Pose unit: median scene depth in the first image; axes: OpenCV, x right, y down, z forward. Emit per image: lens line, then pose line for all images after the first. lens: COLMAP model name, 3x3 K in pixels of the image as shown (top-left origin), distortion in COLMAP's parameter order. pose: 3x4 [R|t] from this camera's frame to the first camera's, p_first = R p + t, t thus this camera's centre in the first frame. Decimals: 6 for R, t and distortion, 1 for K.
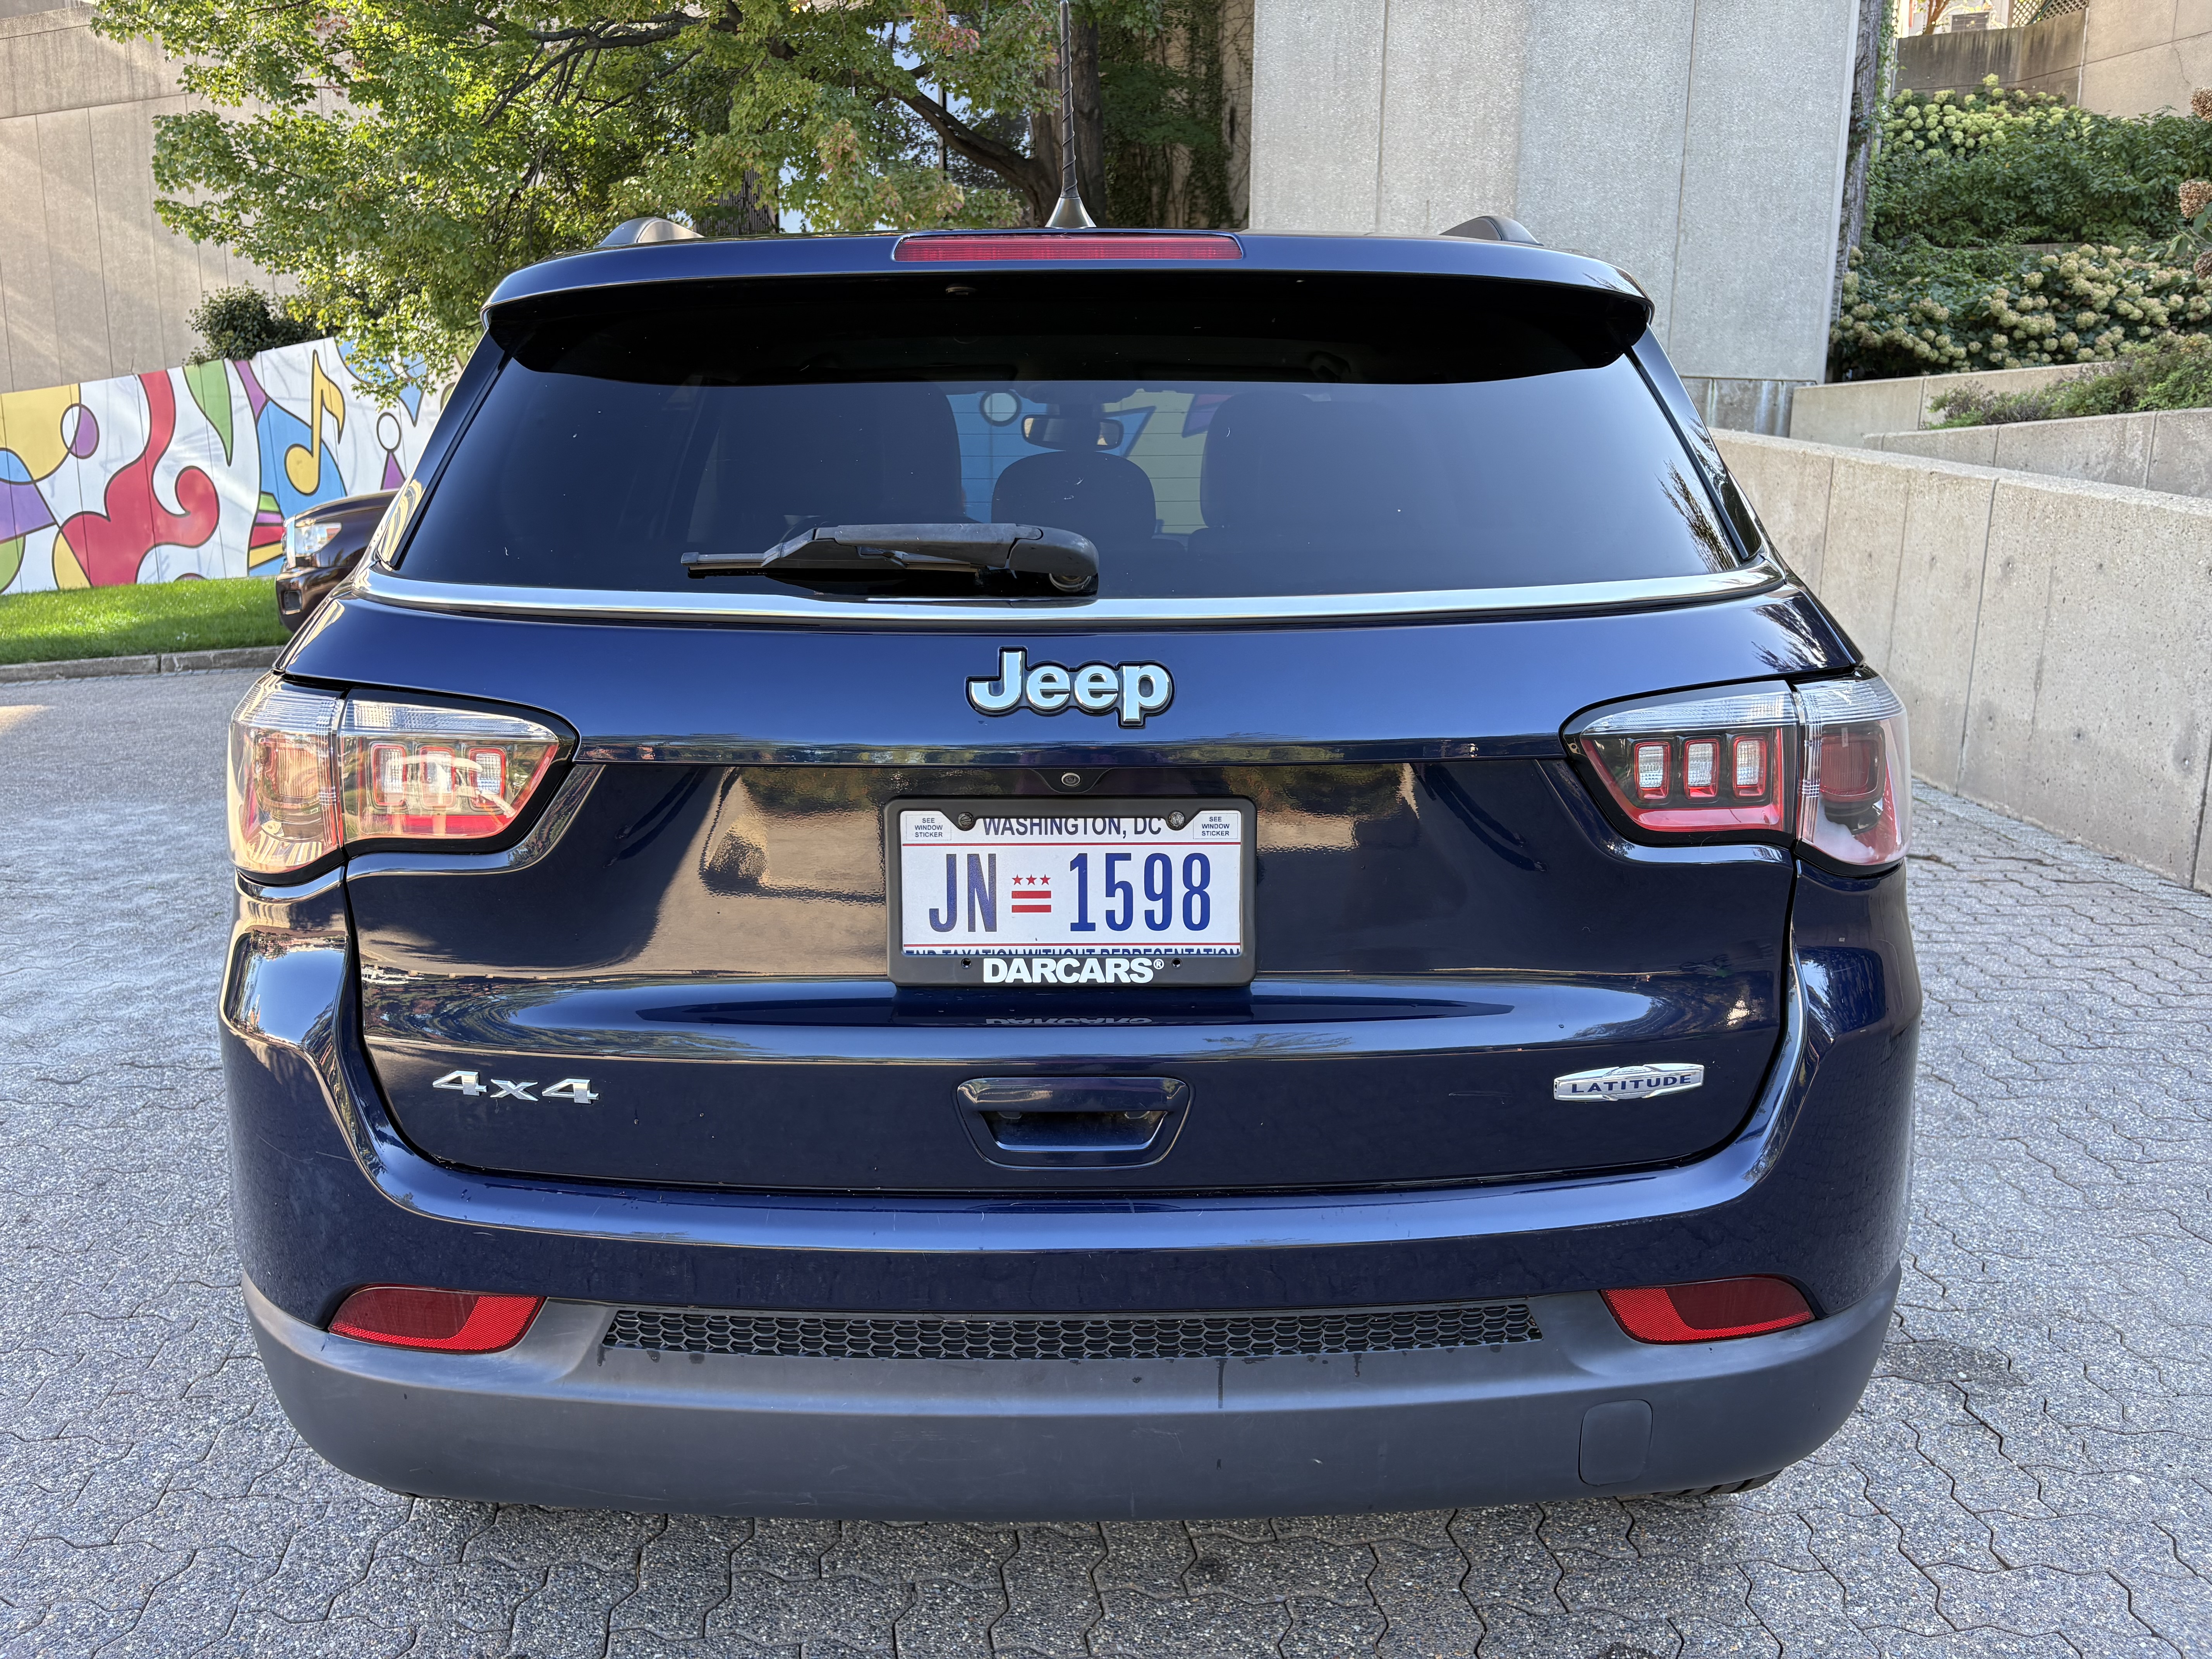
lens RADIAL K [[1689.7, 0, 1104.5], [0, 1689.7, 829.7], [0, 0, 1]] dist [0.017162, -0.005472]
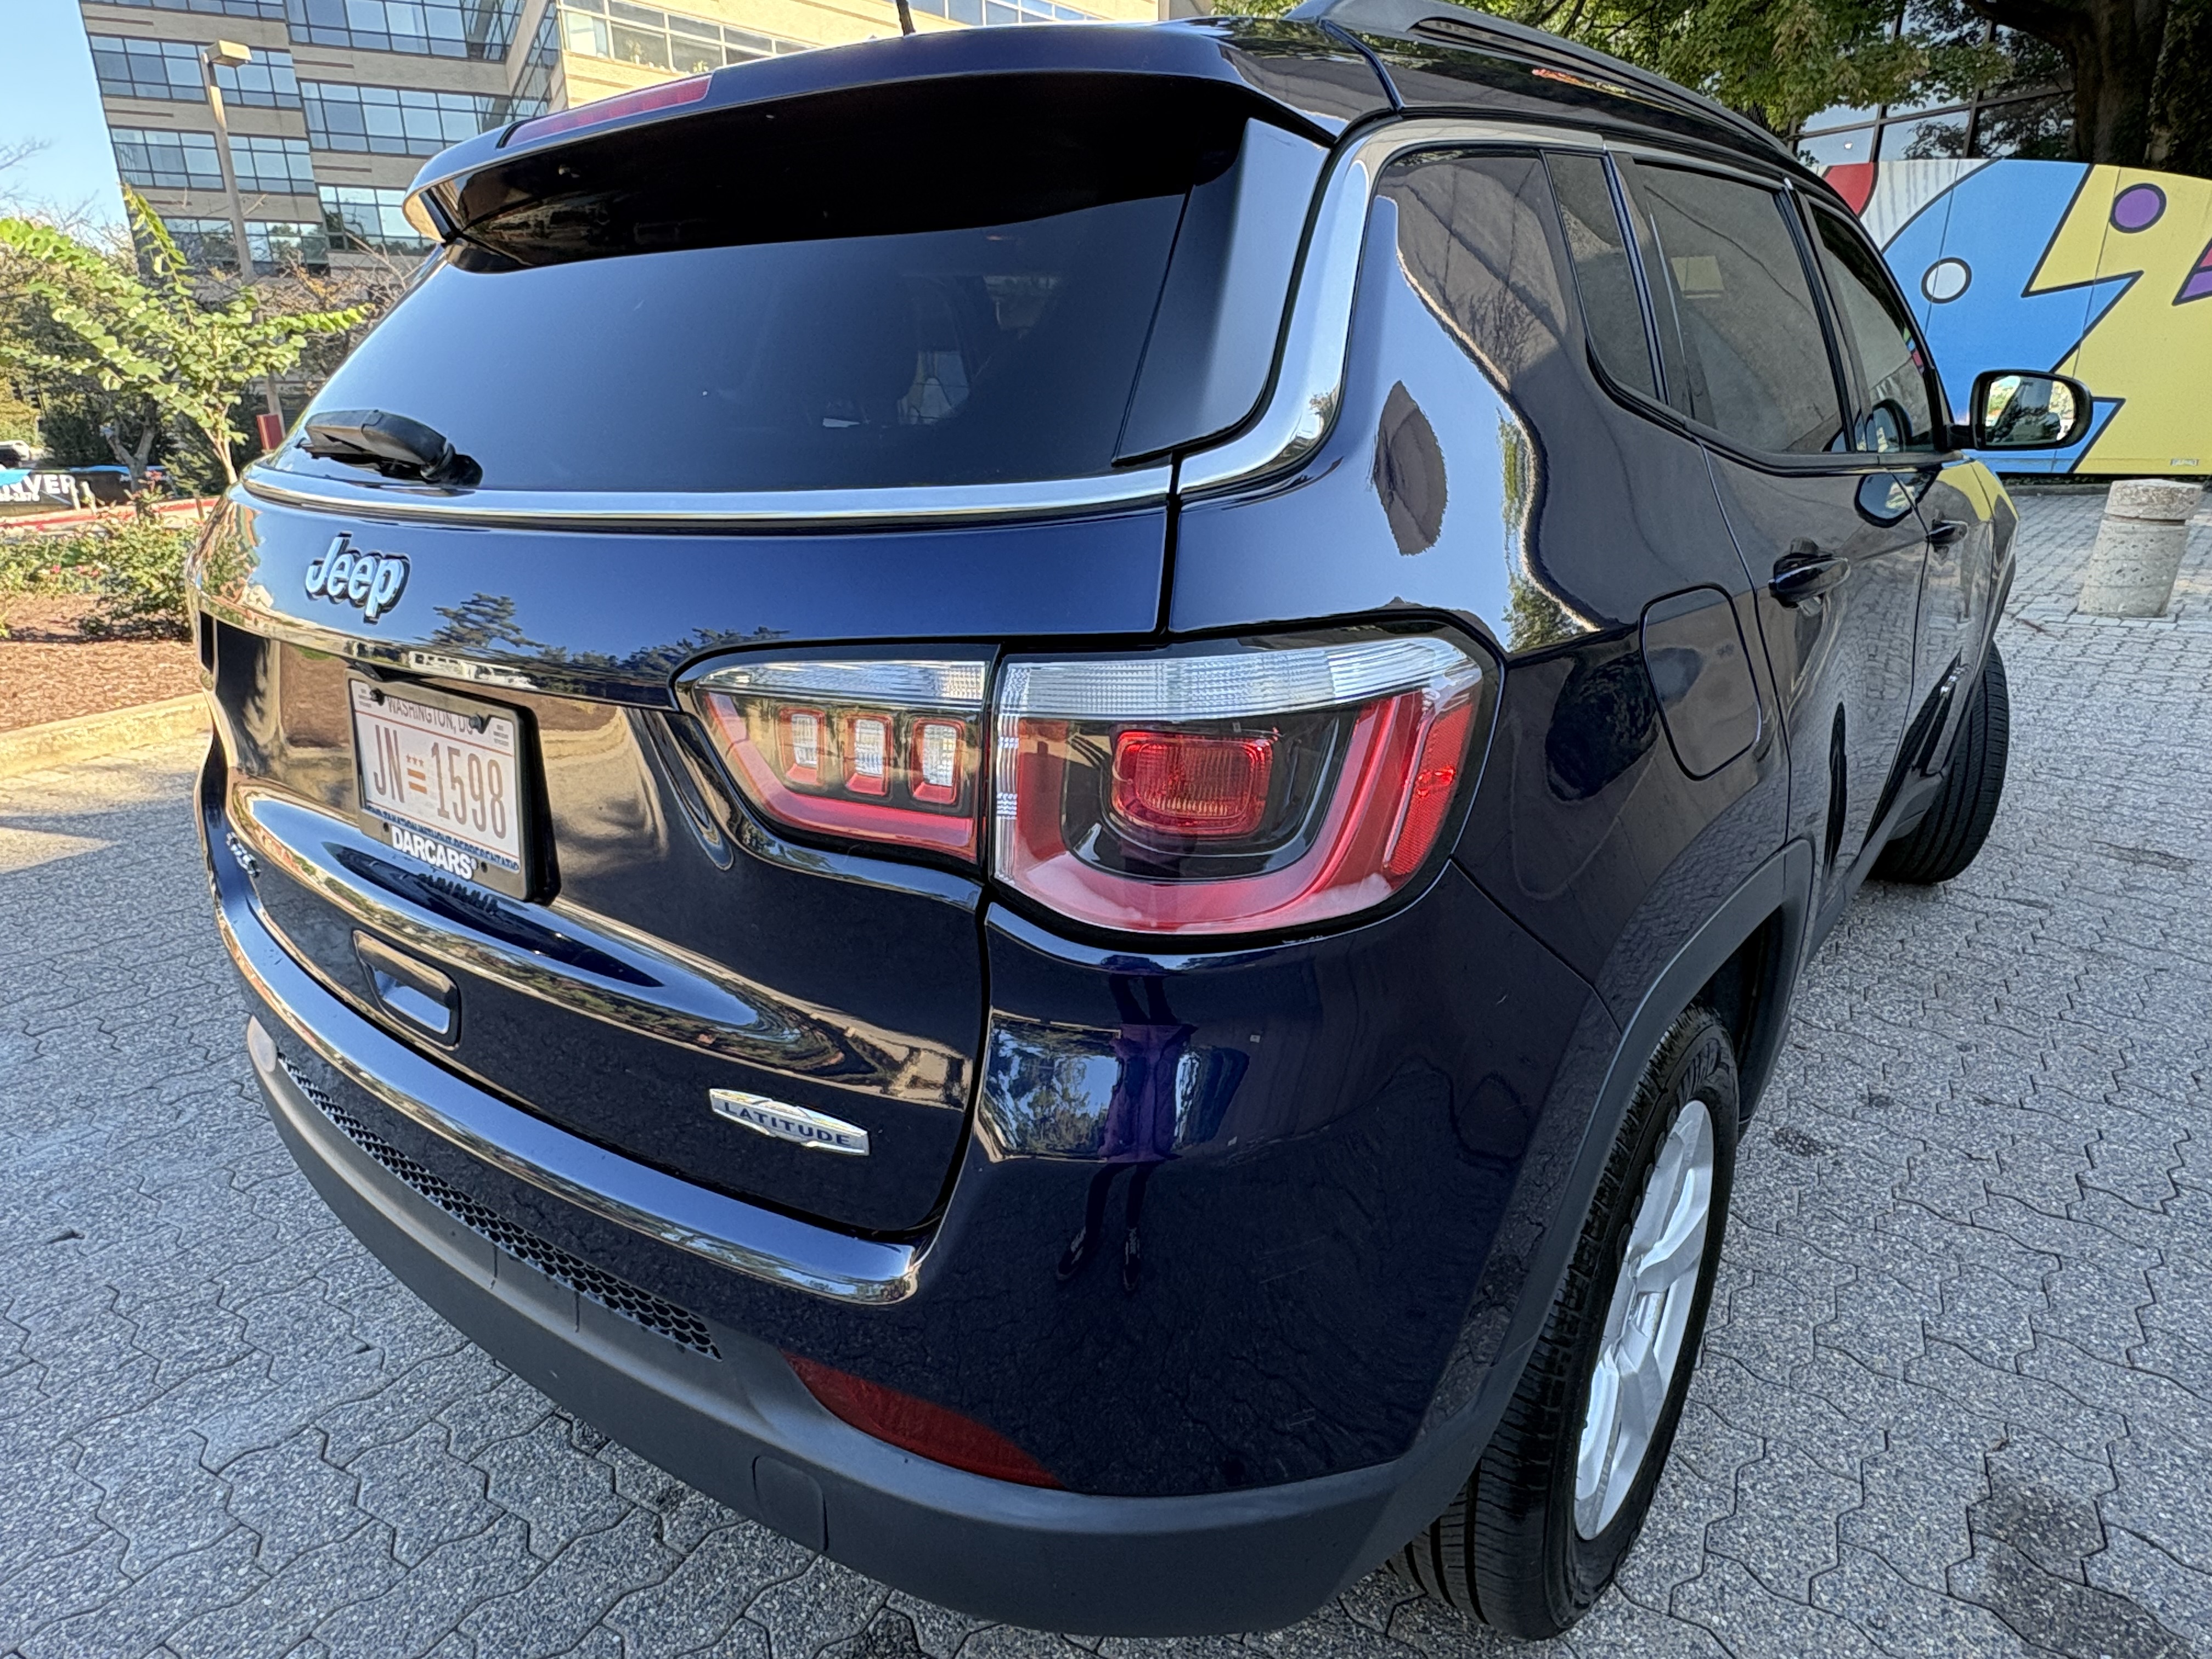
lens RADIAL K [[1335.0, 0, 1119.7], [0, 1335.0, 833.1], [0, 0, 1]] dist [0.009993, 0.000655]
pose [[0.778194, 0.183064, -0.600751, 0.797147], [-0.105995, 0.981135, 0.161675, -0.106026], [0.619015, -0.062138, 0.782917, 0.611964]]
